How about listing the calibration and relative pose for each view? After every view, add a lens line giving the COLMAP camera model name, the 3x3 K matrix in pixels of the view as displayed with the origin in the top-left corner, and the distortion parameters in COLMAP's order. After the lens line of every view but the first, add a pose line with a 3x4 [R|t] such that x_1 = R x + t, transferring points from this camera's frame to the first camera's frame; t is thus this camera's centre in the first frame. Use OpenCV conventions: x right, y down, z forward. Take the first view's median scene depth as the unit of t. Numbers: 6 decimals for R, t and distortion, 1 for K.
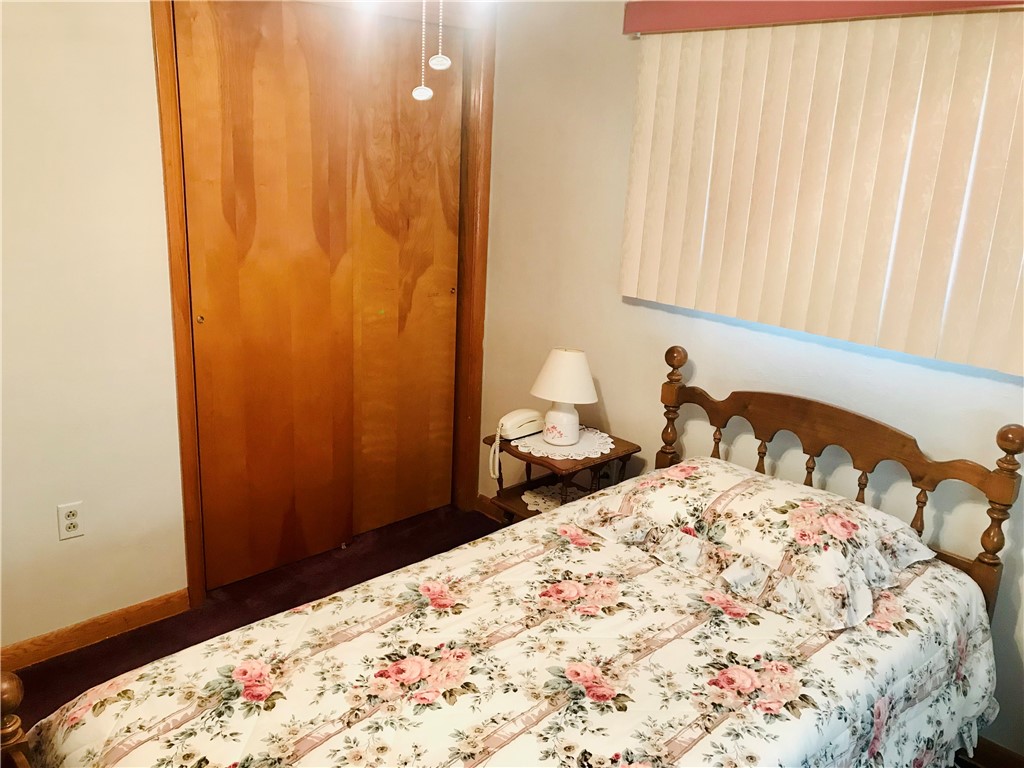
lens RADIAL K [[841.7, 0, 518.0], [0, 841.7, 377.7], [0, 0, 1]] dist [0.062181, -0.079791]
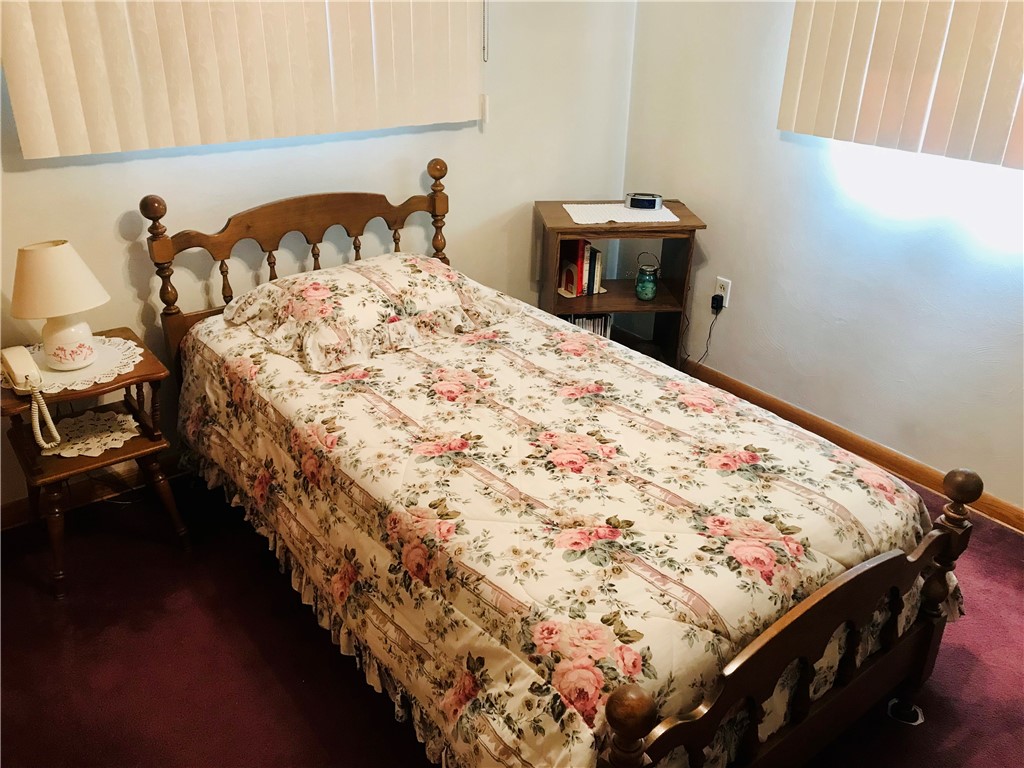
lens RADIAL K [[841.7, 0, 516.2], [0, 841.7, 389.0], [0, 0, 1]] dist [0.062181, -0.079791]
pose [[0.086319, -0.470304, 0.878273, -0.855822], [0.246600, 0.864217, 0.438541, -0.204272], [-0.965265, 0.178728, 0.190575, 0.644283]]
